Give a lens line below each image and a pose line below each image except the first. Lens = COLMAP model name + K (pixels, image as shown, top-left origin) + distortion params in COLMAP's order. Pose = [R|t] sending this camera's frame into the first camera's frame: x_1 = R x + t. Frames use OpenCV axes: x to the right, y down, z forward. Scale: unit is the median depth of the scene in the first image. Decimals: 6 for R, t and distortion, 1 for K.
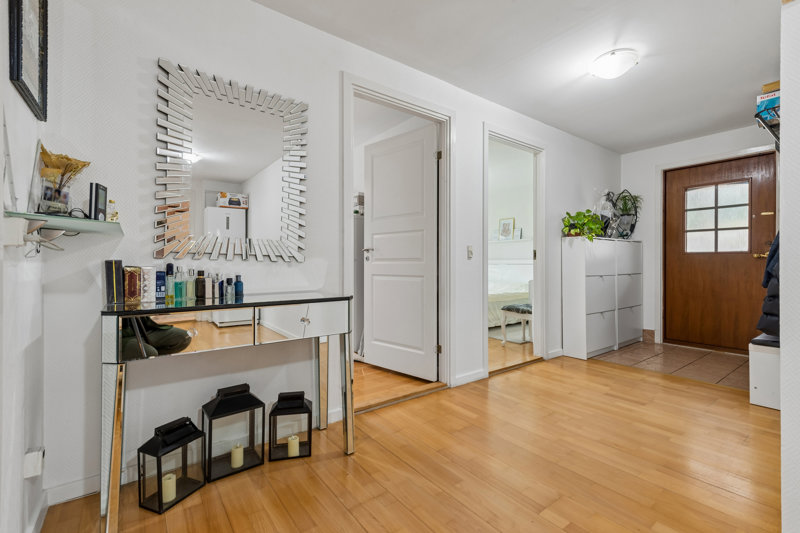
lens RADIAL K [[355.5, 0, 401.8], [0, 355.5, 264.3], [0, 0, 1]] dist [0.003070, 0.000397]
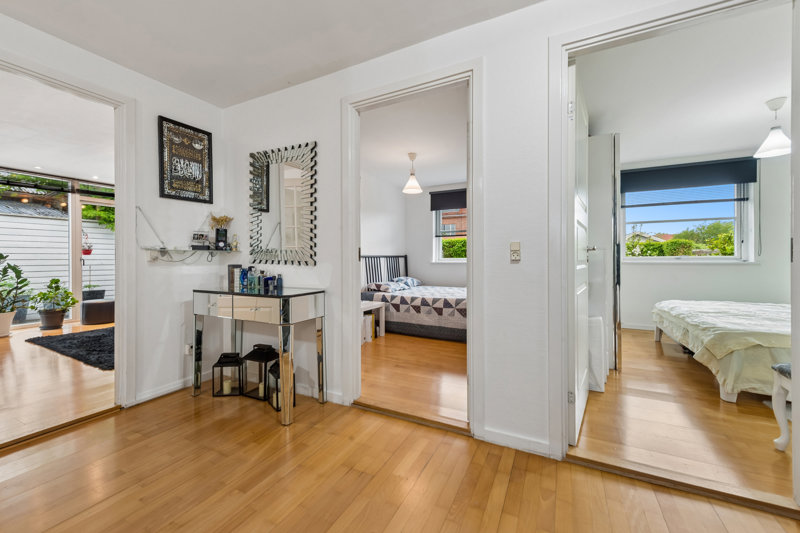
lens RADIAL K [[319.0, 0, 402.4], [0, 319.0, 259.5], [0, 0, 1]] dist [0.000168, -0.000038]
pose [[0.440936, -0.001380, -0.897537, 0.725218], [0.000994, 0.999999, -0.001049, -0.022649], [0.897538, -0.000430, 0.440937, 0.630248]]
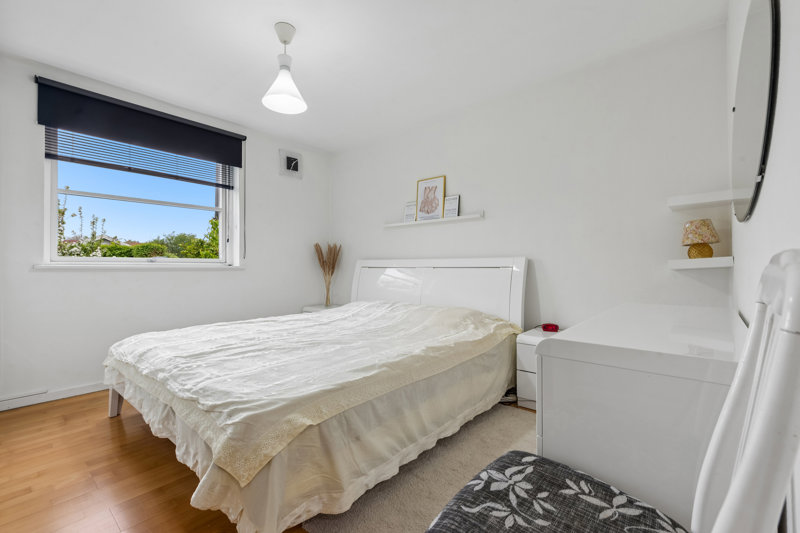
lens RADIAL K [[355.5, 0, 401.8], [0, 355.5, 264.3], [0, 0, 1]] dist [0.003070, 0.000397]
pose [[0.976847, -0.000547, 0.213938, 0.395001], [0.002935, 0.999937, -0.010842, -0.000075], [-0.213918, 0.011219, 0.976787, 1.389773]]
